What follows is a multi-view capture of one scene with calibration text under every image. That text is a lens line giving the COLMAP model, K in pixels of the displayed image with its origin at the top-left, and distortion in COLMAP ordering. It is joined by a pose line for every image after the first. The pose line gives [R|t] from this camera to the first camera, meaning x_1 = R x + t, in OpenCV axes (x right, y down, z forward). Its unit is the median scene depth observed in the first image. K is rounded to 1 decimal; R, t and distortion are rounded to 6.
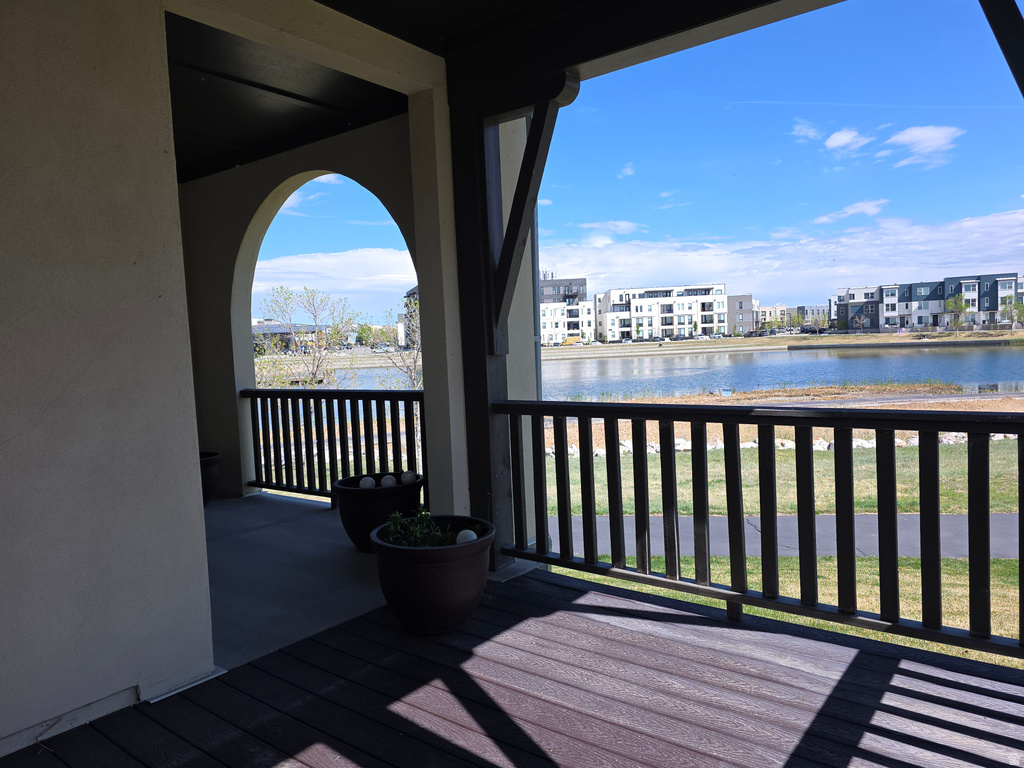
lens RADIAL K [[711.3, 0, 514.0], [0, 711.3, 375.7], [0, 0, 1]] dist [0.055685, -0.057387]
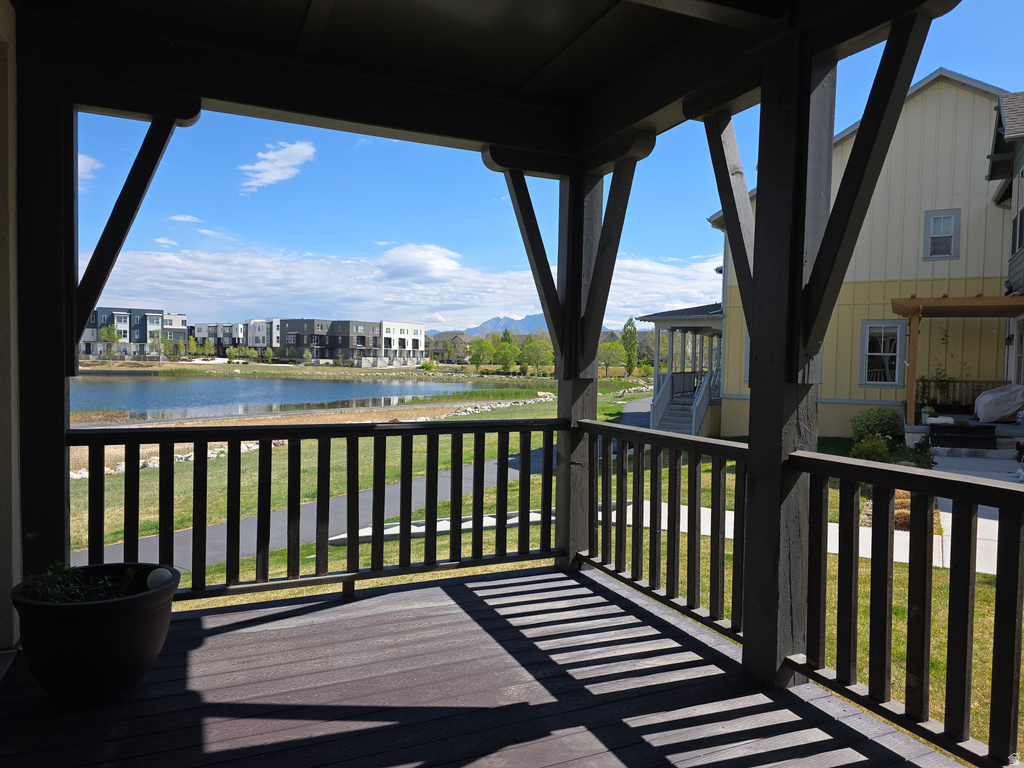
lens RADIAL K [[711.3, 0, 519.1], [0, 711.3, 383.2], [0, 0, 1]] dist [0.055685, -0.057387]
pose [[0.475581, 0.017118, 0.879505, -0.719726], [0.008462, 0.999675, -0.024032, 0.004056], [-0.879631, 0.018872, 0.475282, 0.160570]]
